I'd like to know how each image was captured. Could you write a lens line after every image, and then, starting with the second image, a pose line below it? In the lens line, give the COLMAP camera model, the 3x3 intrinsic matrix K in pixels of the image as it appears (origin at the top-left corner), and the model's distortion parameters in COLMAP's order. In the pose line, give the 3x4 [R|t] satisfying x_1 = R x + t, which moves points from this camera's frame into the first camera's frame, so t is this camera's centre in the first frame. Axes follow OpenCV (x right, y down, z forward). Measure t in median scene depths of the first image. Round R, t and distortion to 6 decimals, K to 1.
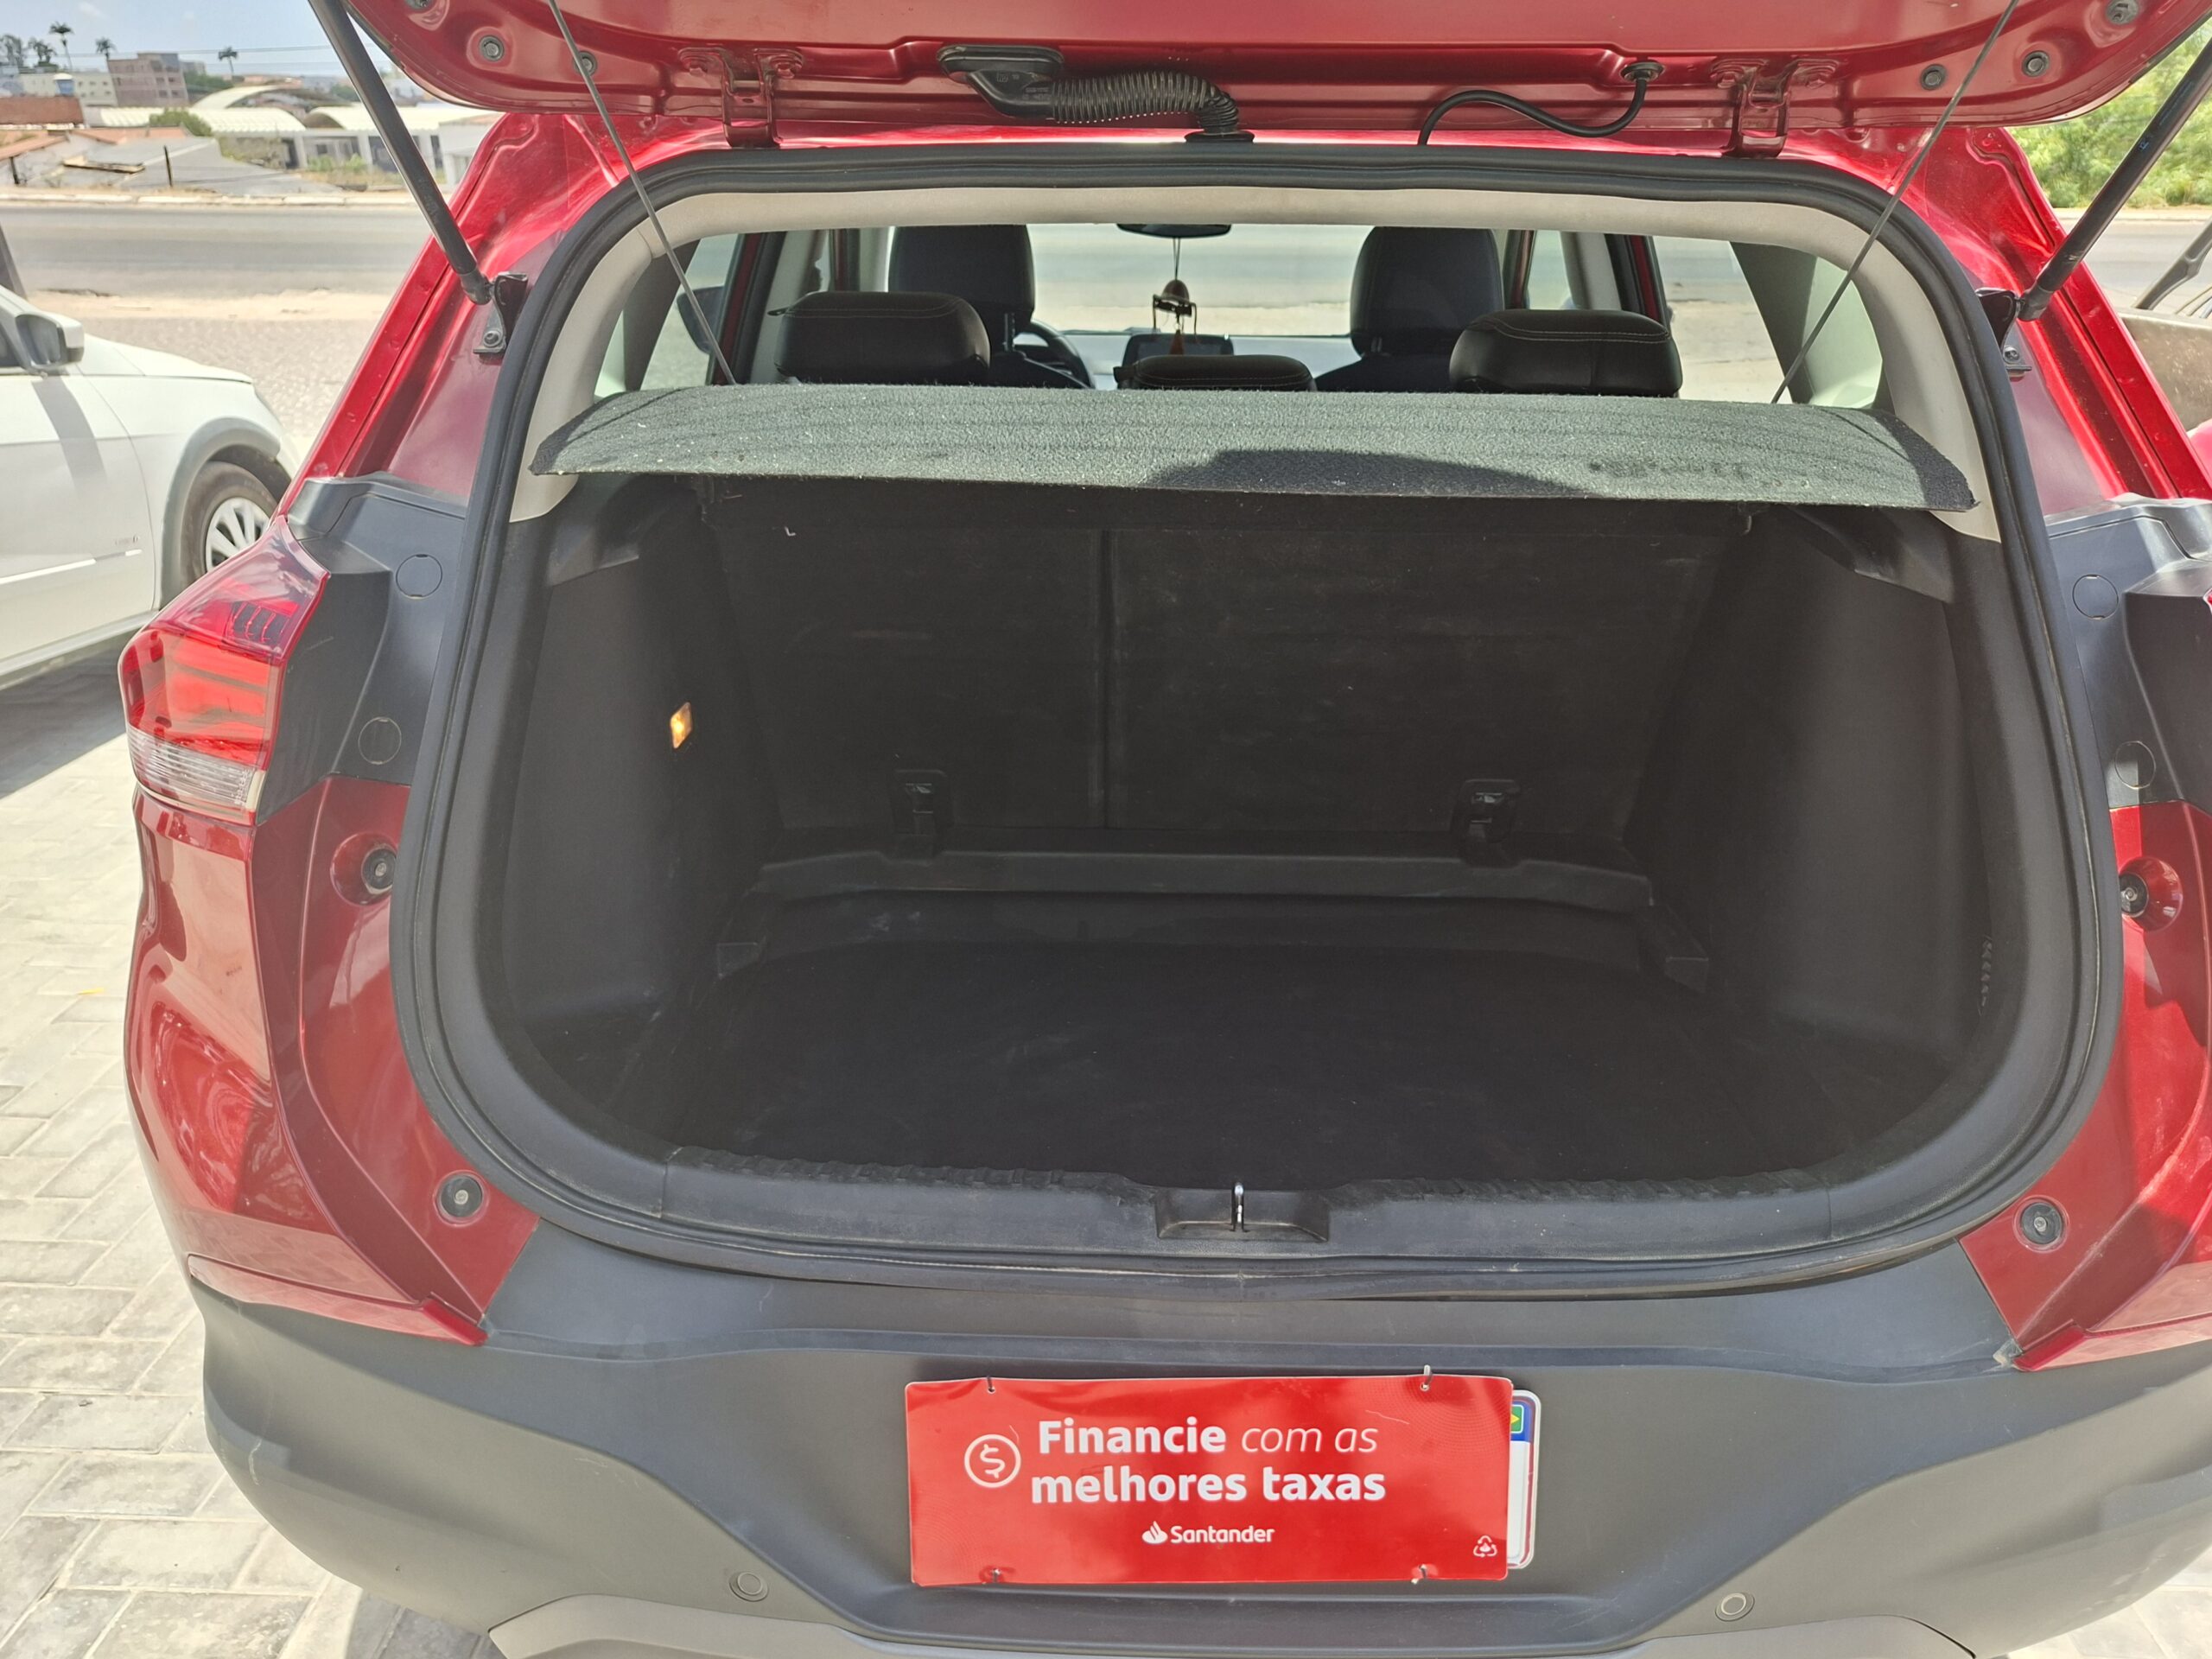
lens RADIAL K [[1549.5, 0, 1135.3], [0, 1549.5, 856.7], [0, 0, 1]] dist [0.045781, -0.042072]
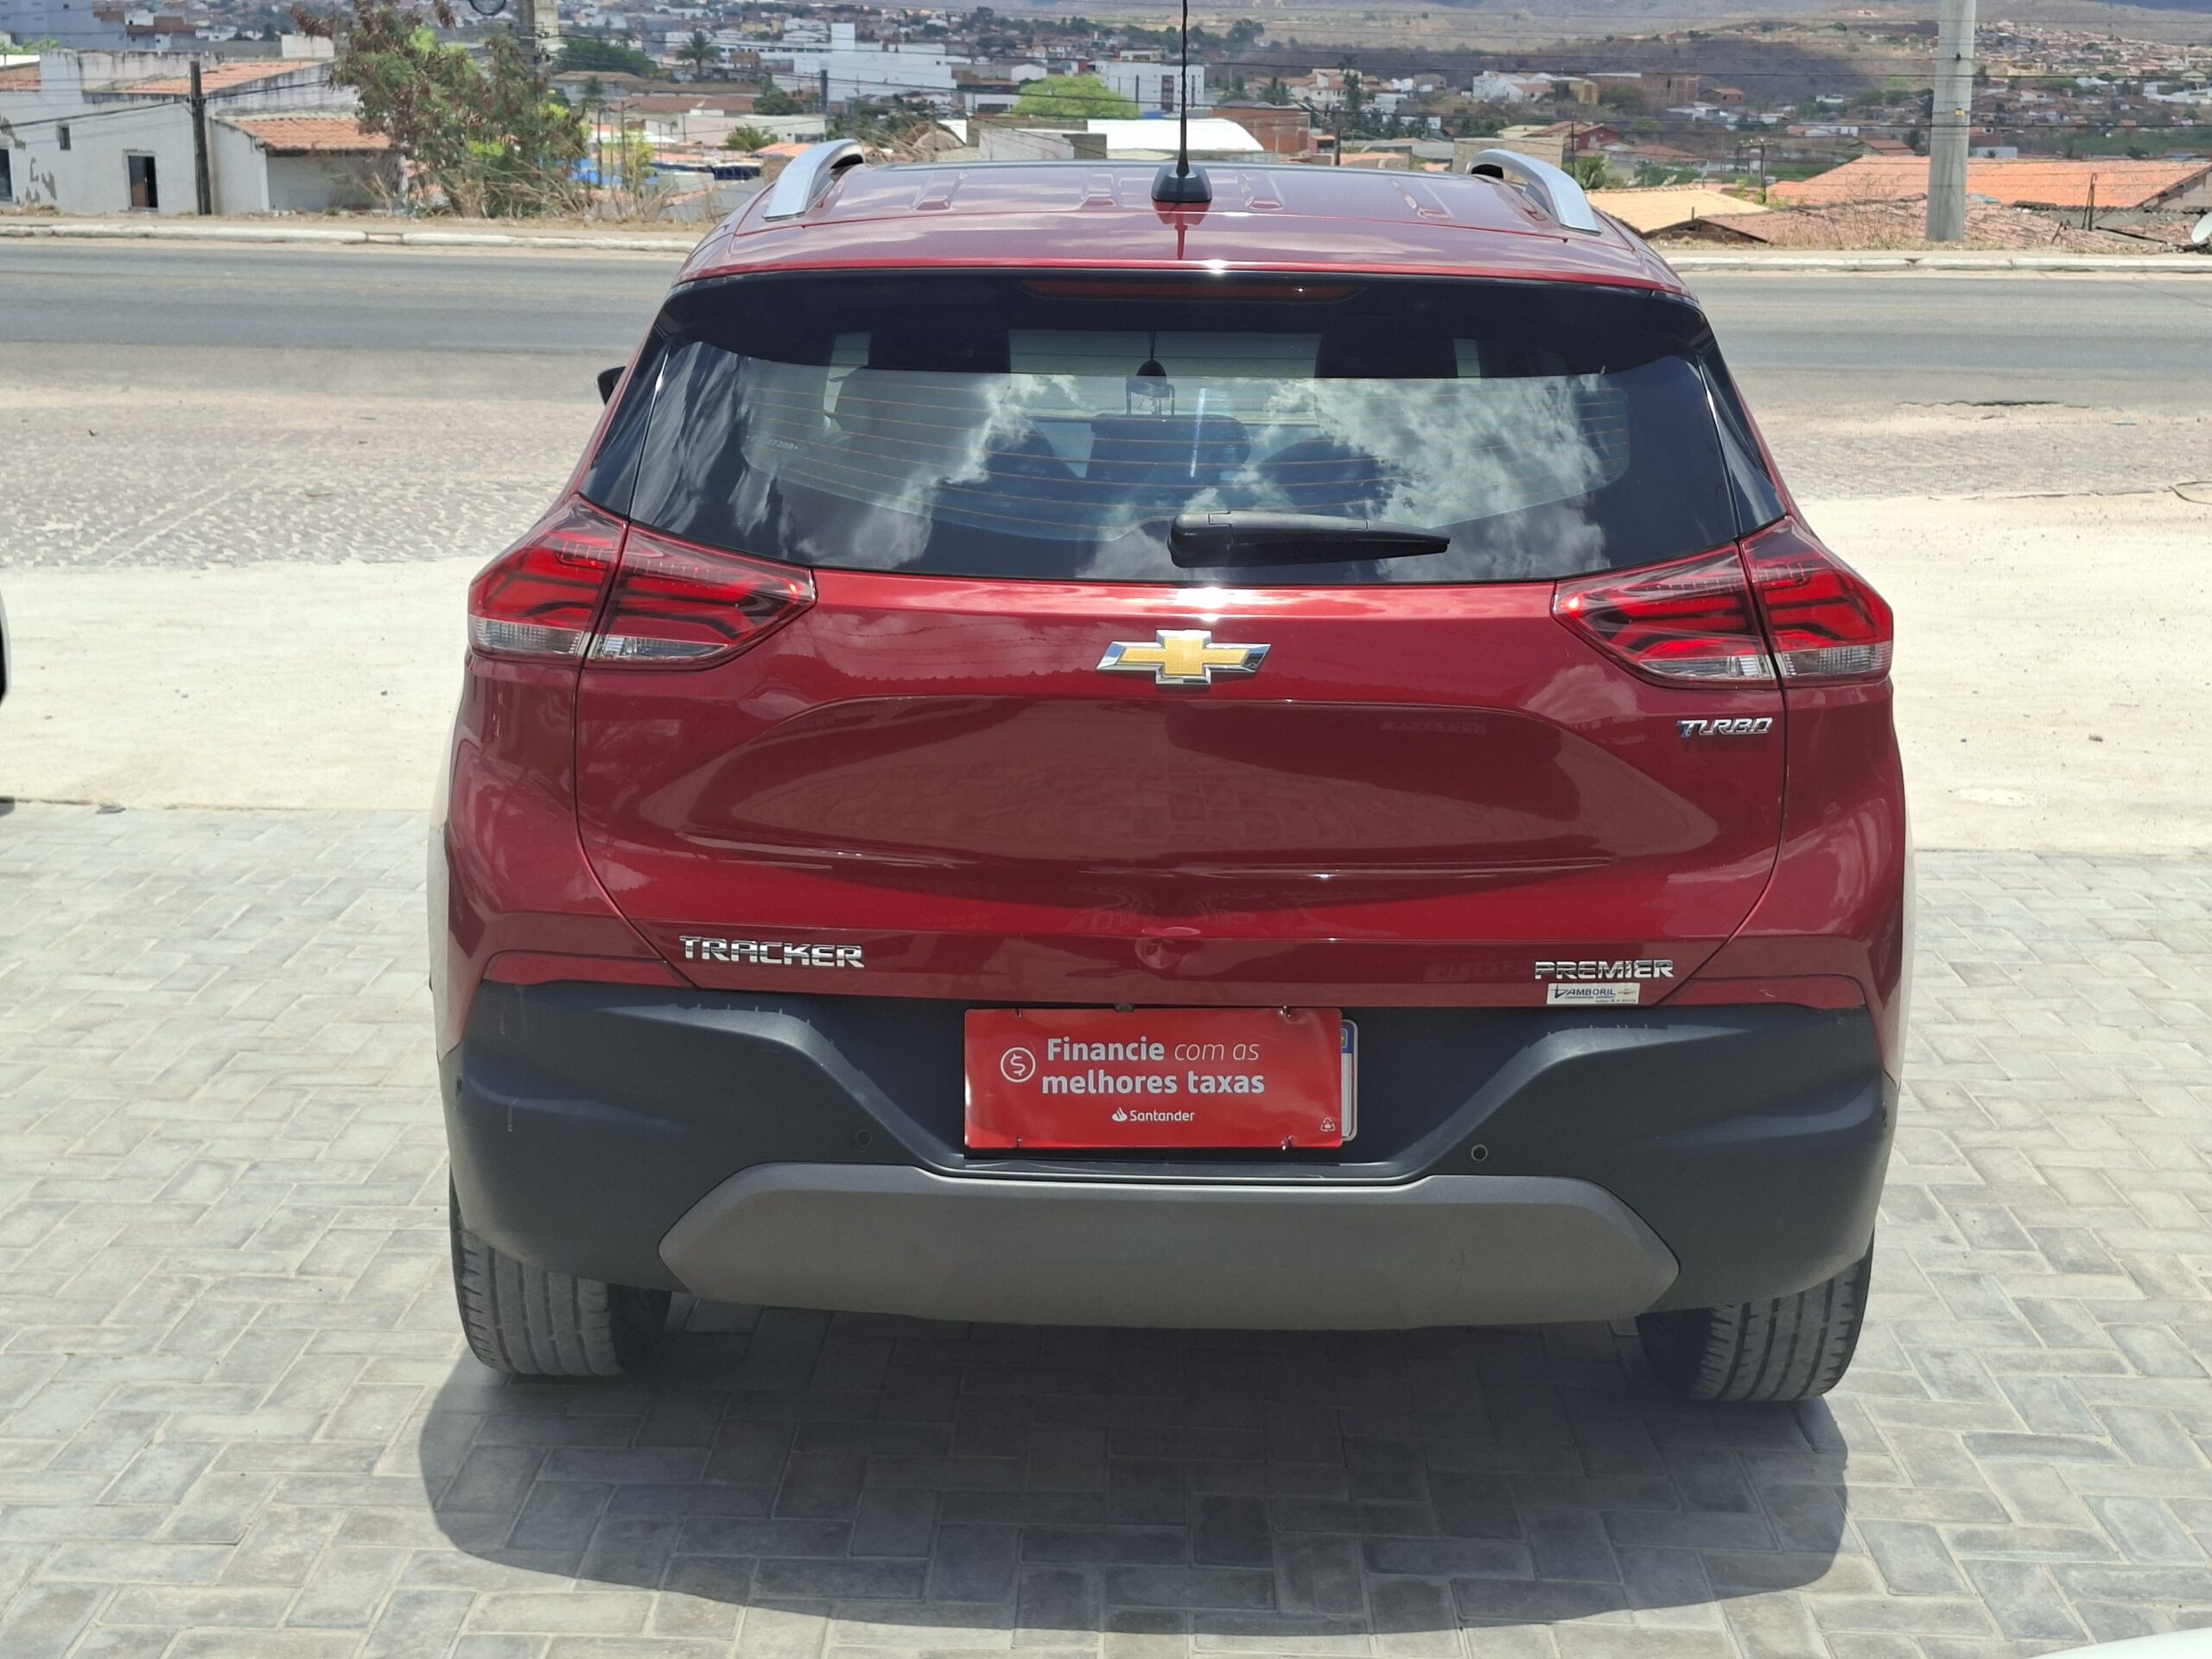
lens RADIAL K [[3062.8, 0, 1112.8], [0, 3062.8, 810.7], [0, 0, 1]] dist [0.096386, 0.000000]
pose [[0.999963, 0.008120, 0.002840, -0.005772], [-0.007349, 0.977979, -0.208573, 0.779414], [-0.004471, 0.208545, 0.978003, -2.102229]]
